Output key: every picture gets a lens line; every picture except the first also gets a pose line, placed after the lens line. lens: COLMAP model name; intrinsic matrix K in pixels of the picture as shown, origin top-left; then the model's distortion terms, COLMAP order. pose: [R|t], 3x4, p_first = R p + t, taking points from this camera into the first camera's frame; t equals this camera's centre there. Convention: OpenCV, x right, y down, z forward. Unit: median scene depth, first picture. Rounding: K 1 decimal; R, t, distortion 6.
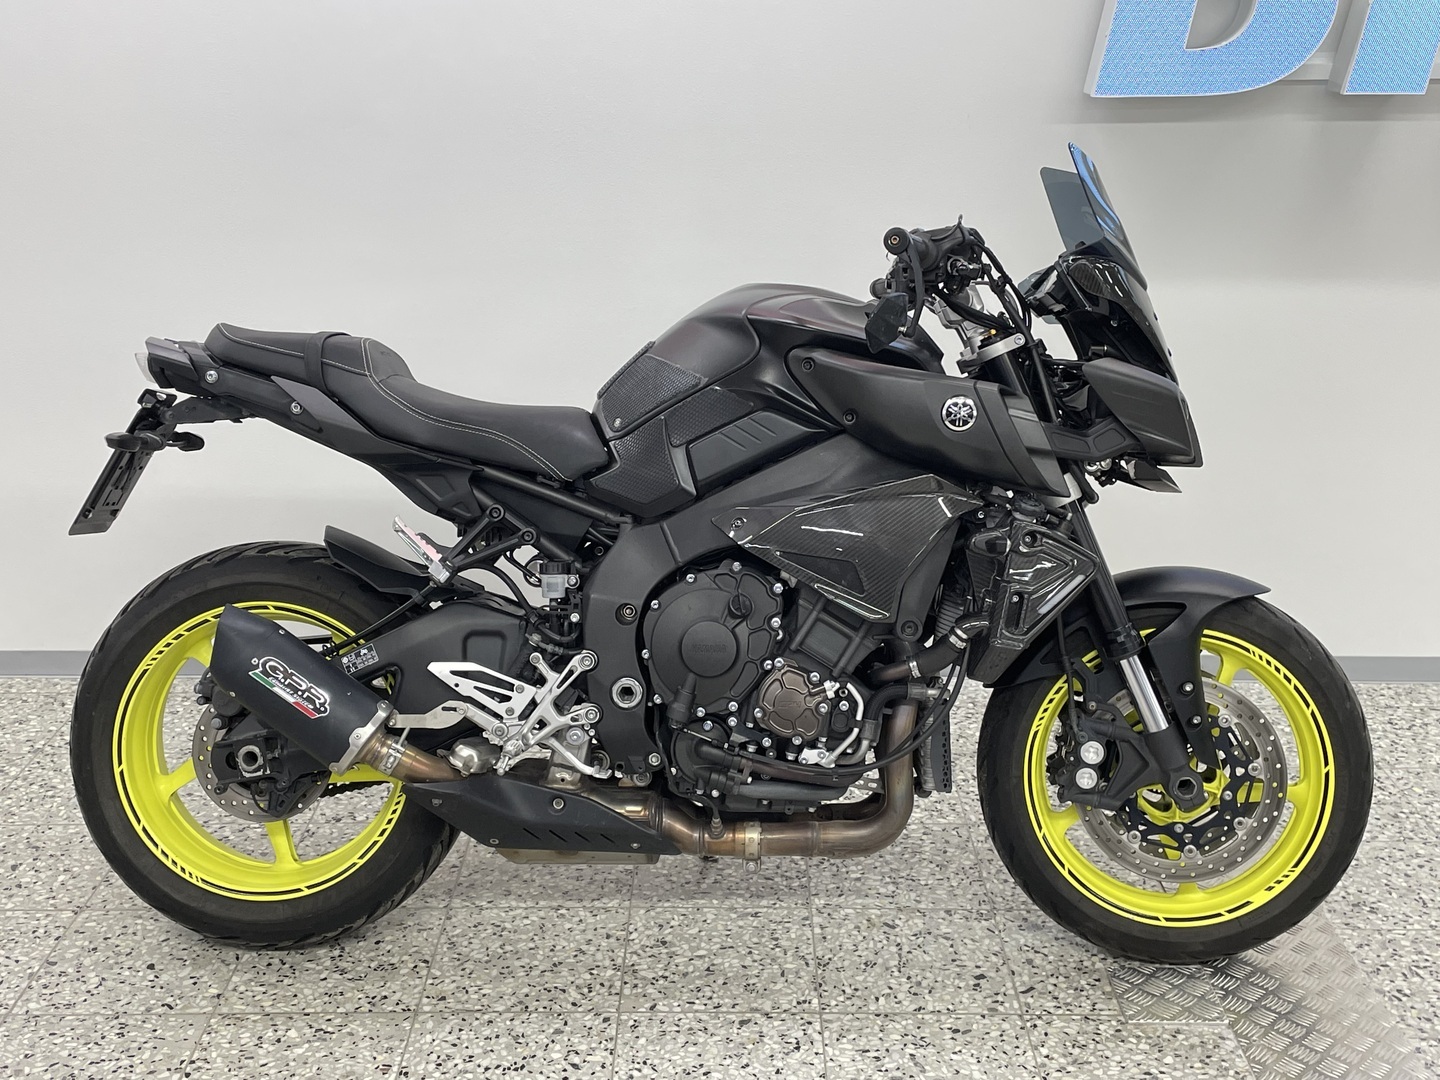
lens RADIAL K [[1732.5, 0, 724.4], [0, 1732.5, 535.4], [0, 0, 1]] dist [0.065717, 0.000000]
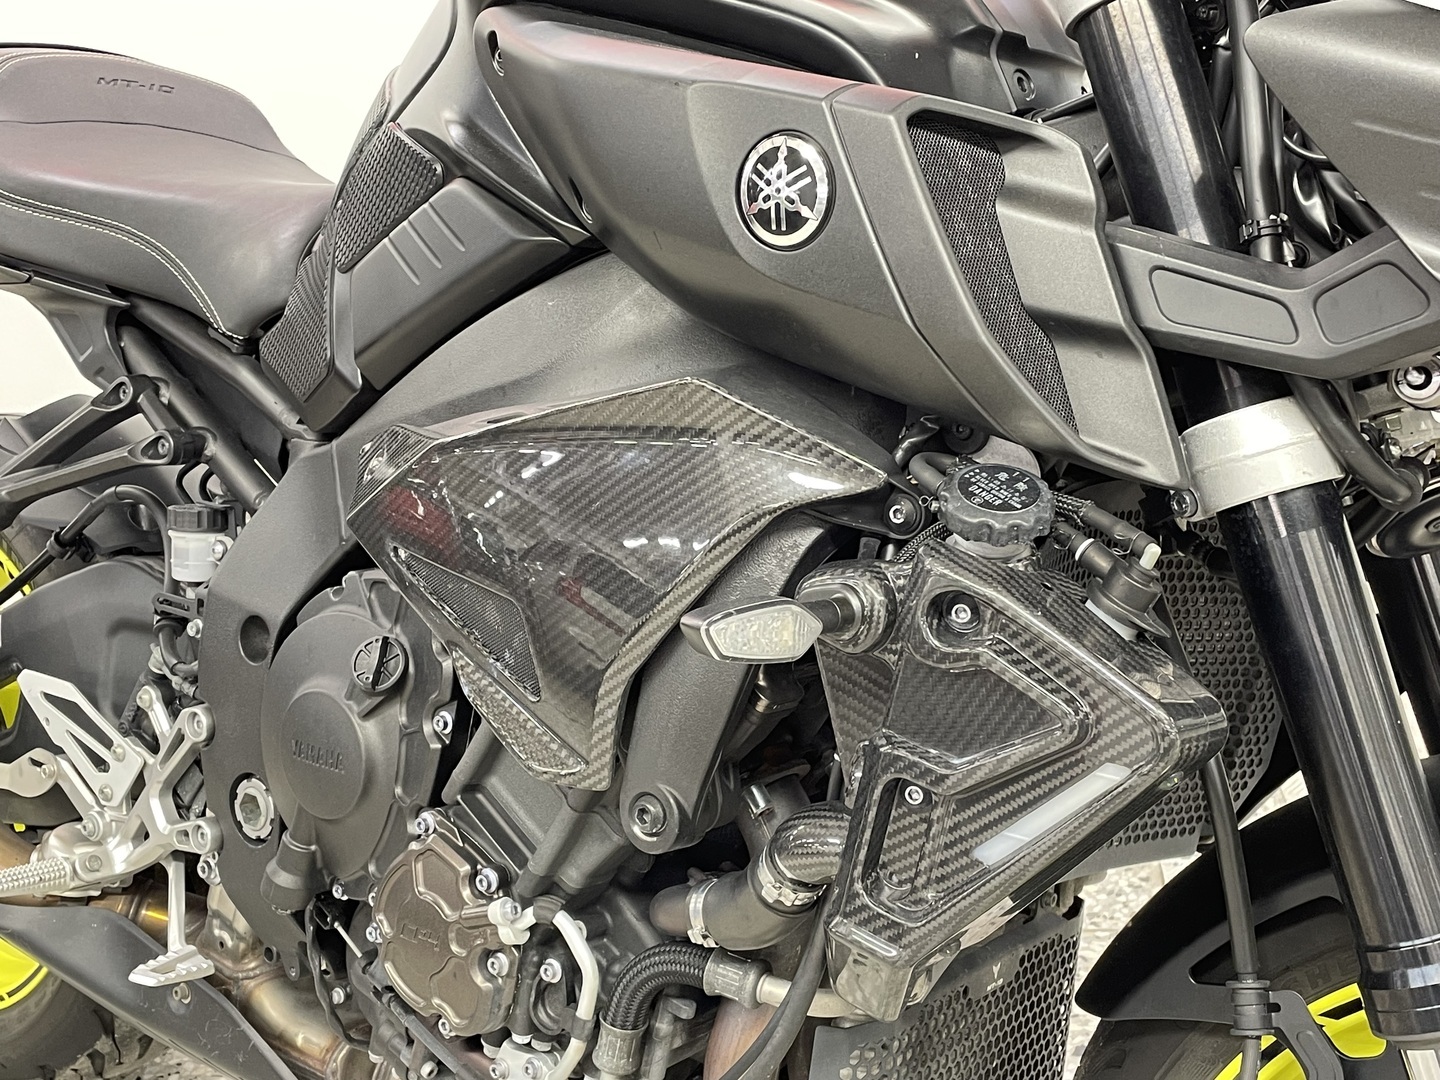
lens RADIAL K [[1732.5, 0, 716.5], [0, 1732.5, 531.5], [0, 0, 1]] dist [0.065717, 0.000000]
pose [[0.802610, 0.123652, -0.583547, 0.299774], [-0.080975, 0.991808, 0.098789, -0.036963], [0.590983, -0.032036, 0.806048, 0.694225]]
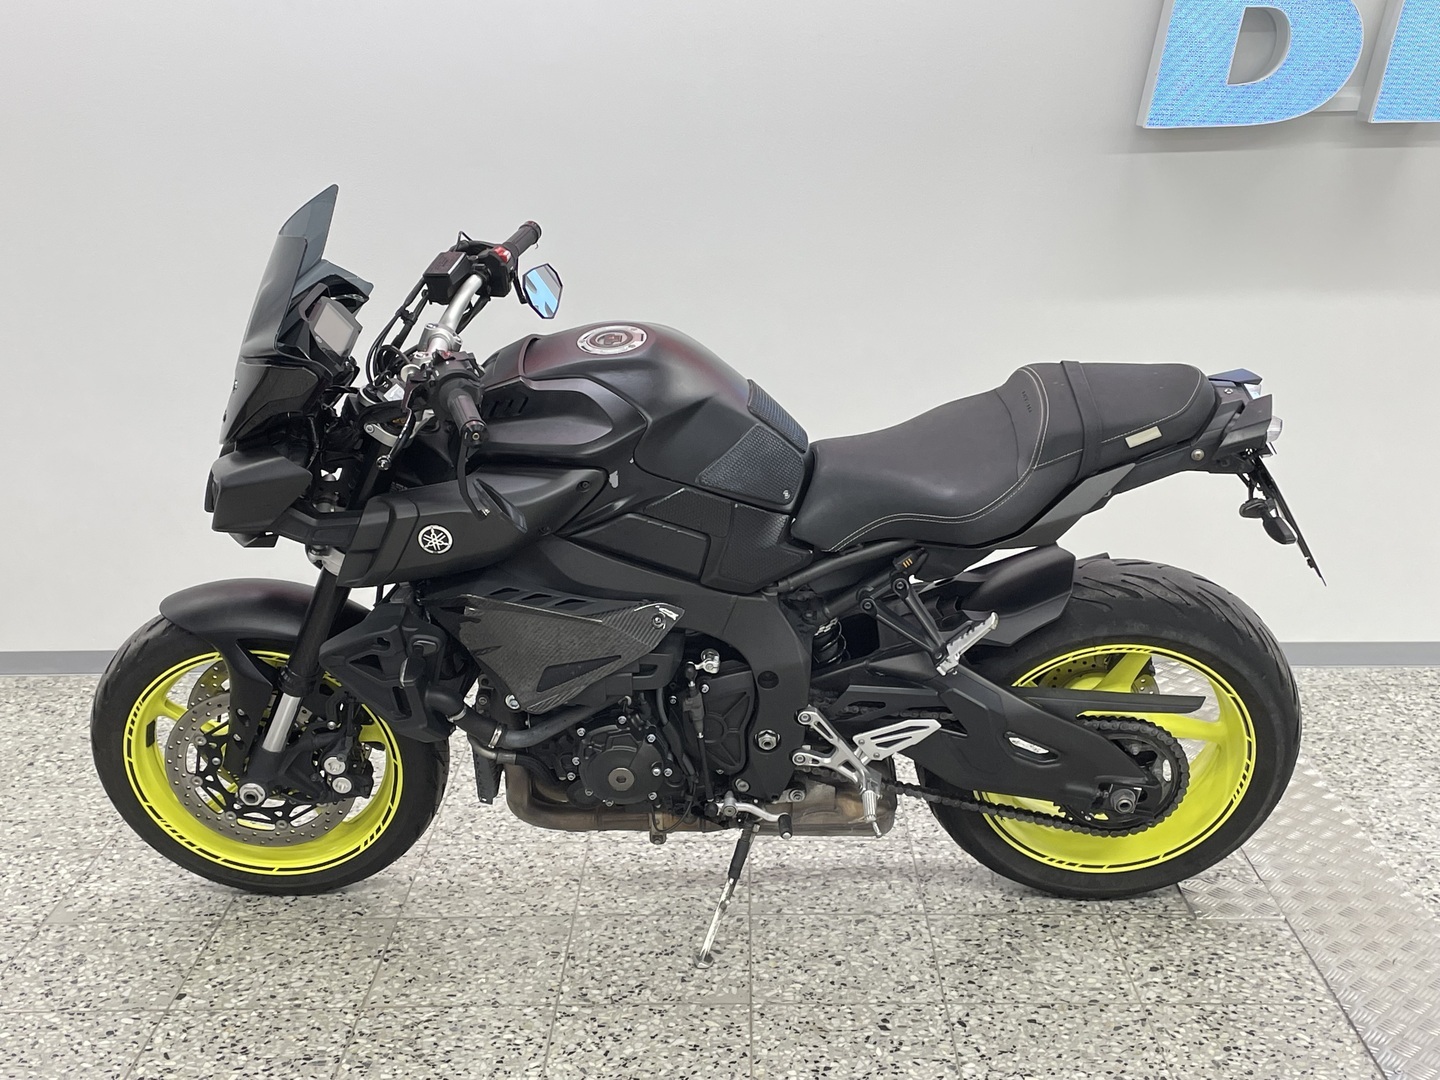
lens RADIAL K [[1859.8, 0, 724.1], [0, 1859.8, 543.8], [0, 0, 1]] dist [0.083614, 0.000000]
pose [[0.999884, -0.011223, -0.010315, -0.061953], [0.010691, 0.998678, -0.050271, 0.090935], [0.010866, 0.050155, 0.998682, -0.238962]]
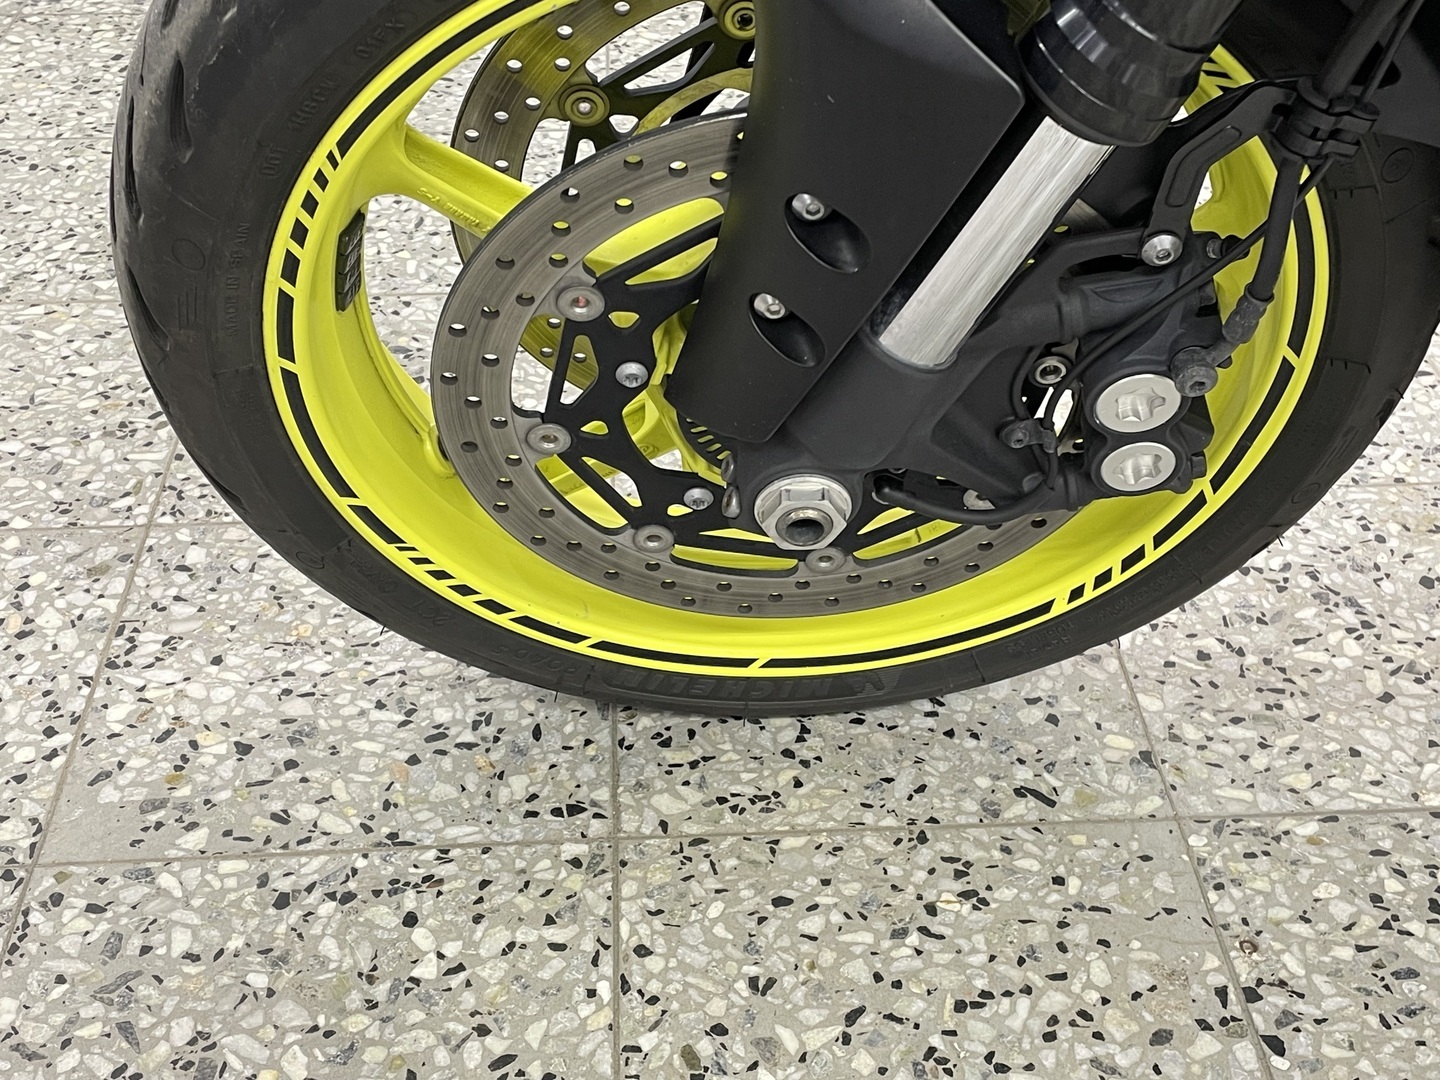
lens RADIAL K [[1859.8, 0, 734.5], [0, 1859.8, 543.0], [0, 0, 1]] dist [0.083614, 0.000000]
pose [[0.998028, -0.036646, 0.050968, -0.399417], [0.018472, 0.947412, 0.319484, 0.093827], [-0.059995, -0.317913, 0.946220, 0.655093]]
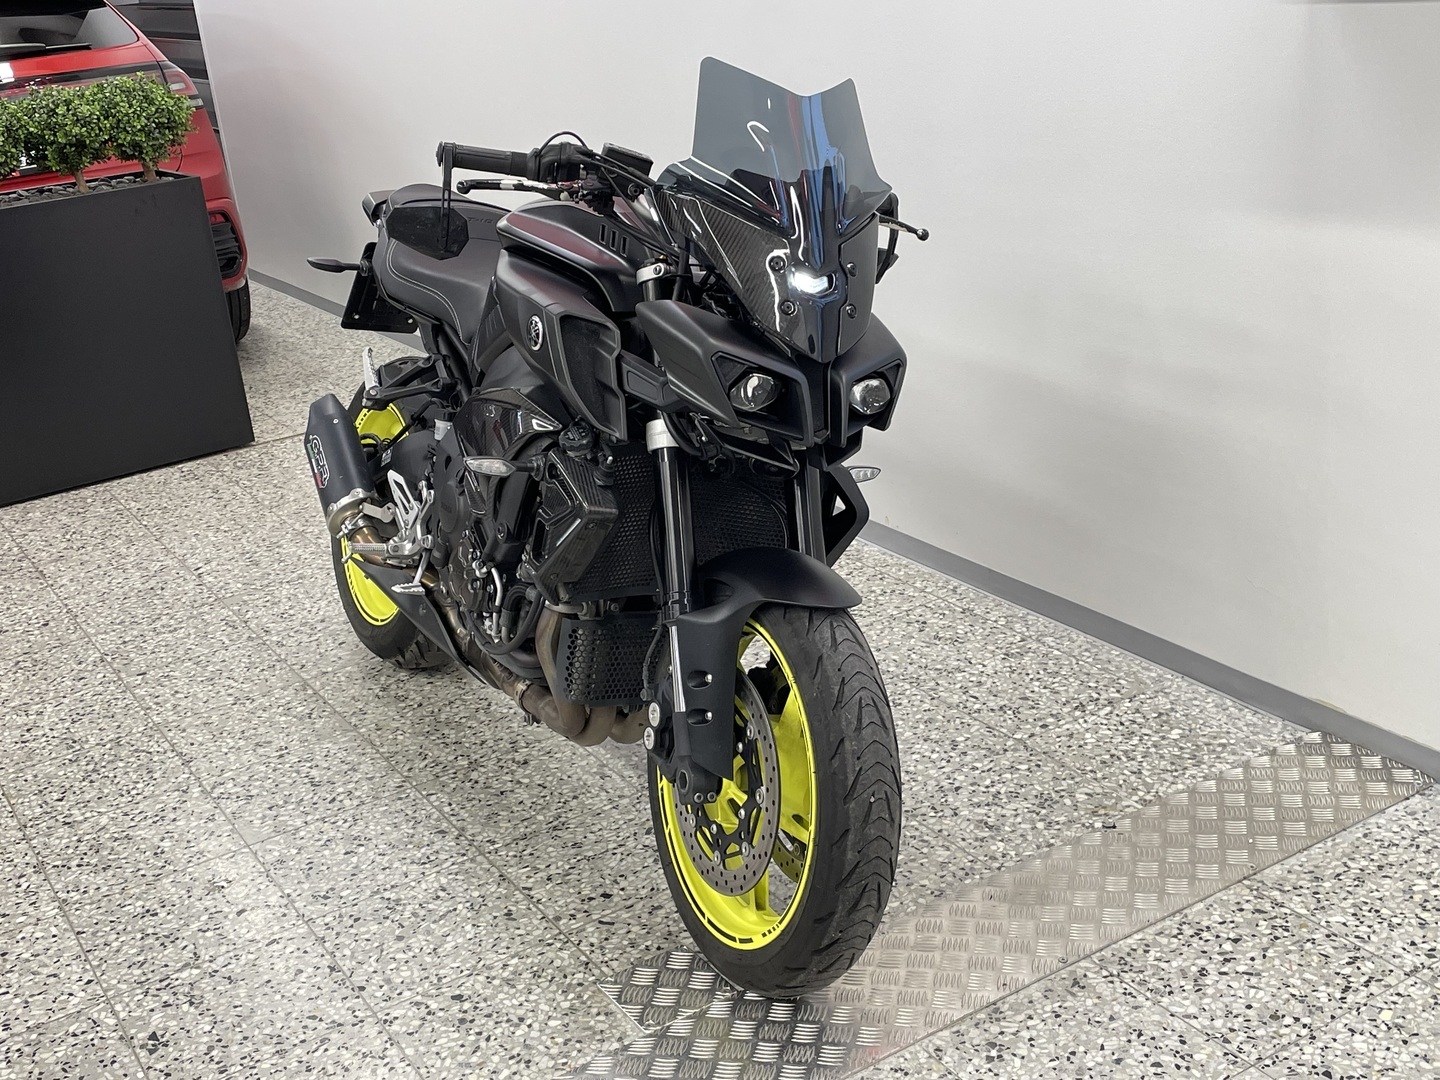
lens RADIAL K [[1732.5, 0, 720.5], [0, 1732.5, 526.6], [0, 0, 1]] dist [0.065717, 0.000000]
pose [[0.521143, 0.244339, -0.817746, 0.986191], [-0.163895, 0.968962, 0.185072, -0.157297], [0.837585, 0.037575, 0.545014, 0.513461]]
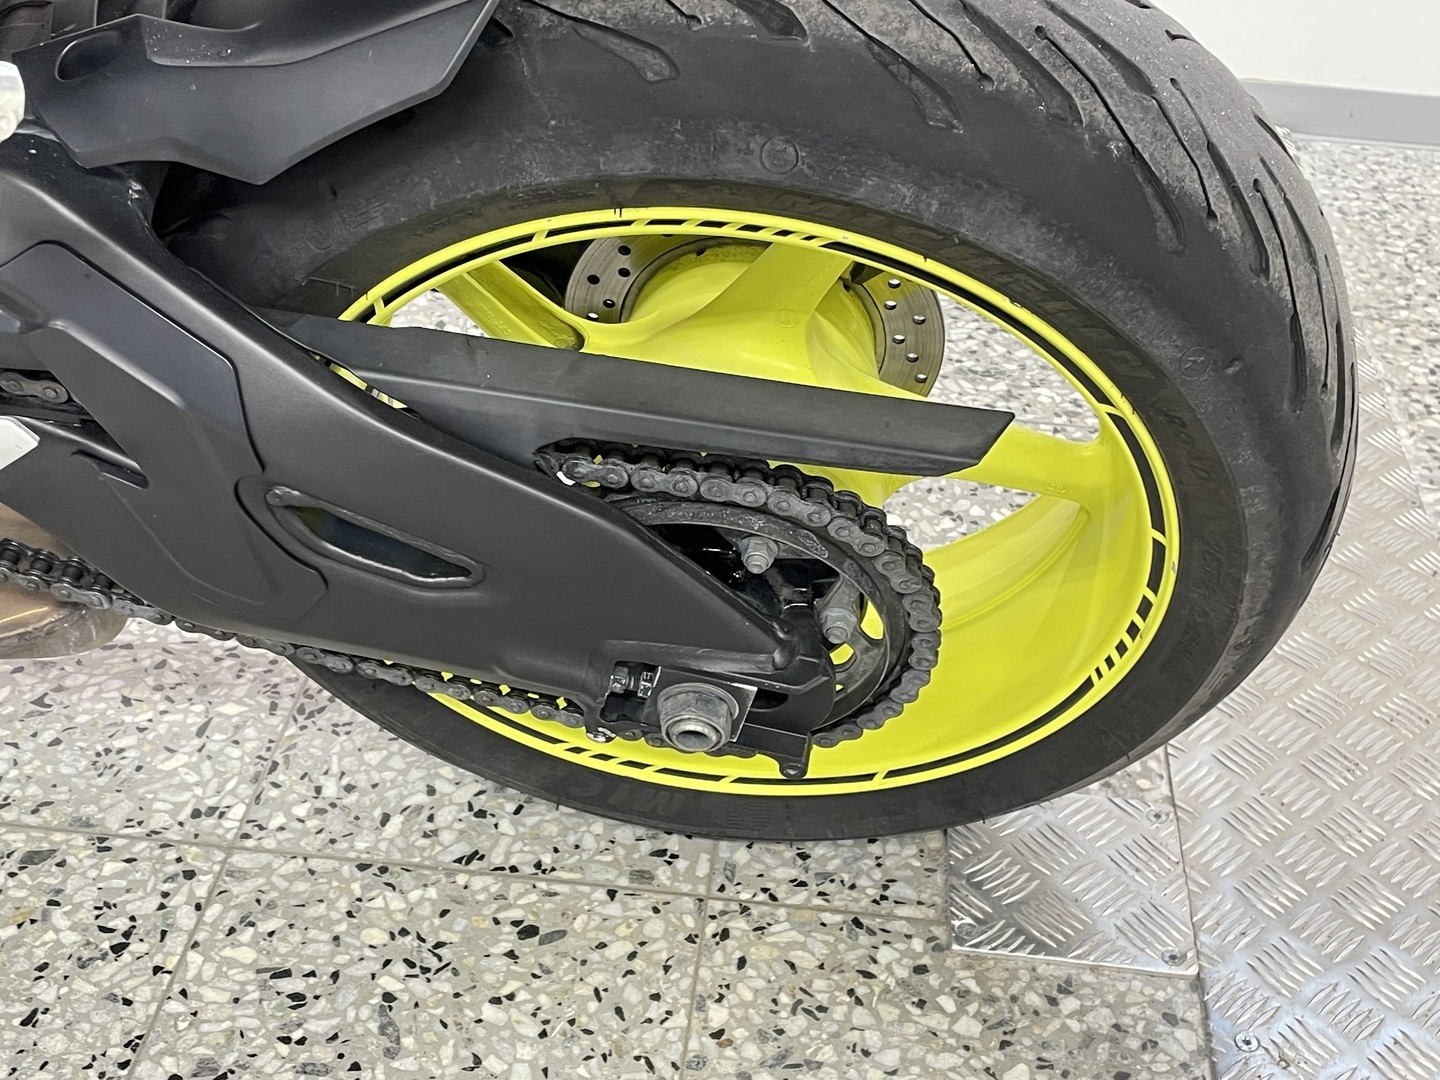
lens RADIAL K [[1859.8, 0, 725.4], [0, 1859.8, 535.4], [0, 0, 1]] dist [0.083614, 0.000000]
pose [[0.994091, 0.094877, -0.052730, 0.189913], [-0.074632, 0.950173, 0.302656, 0.056220], [0.078818, -0.296933, 0.951640, 0.598246]]
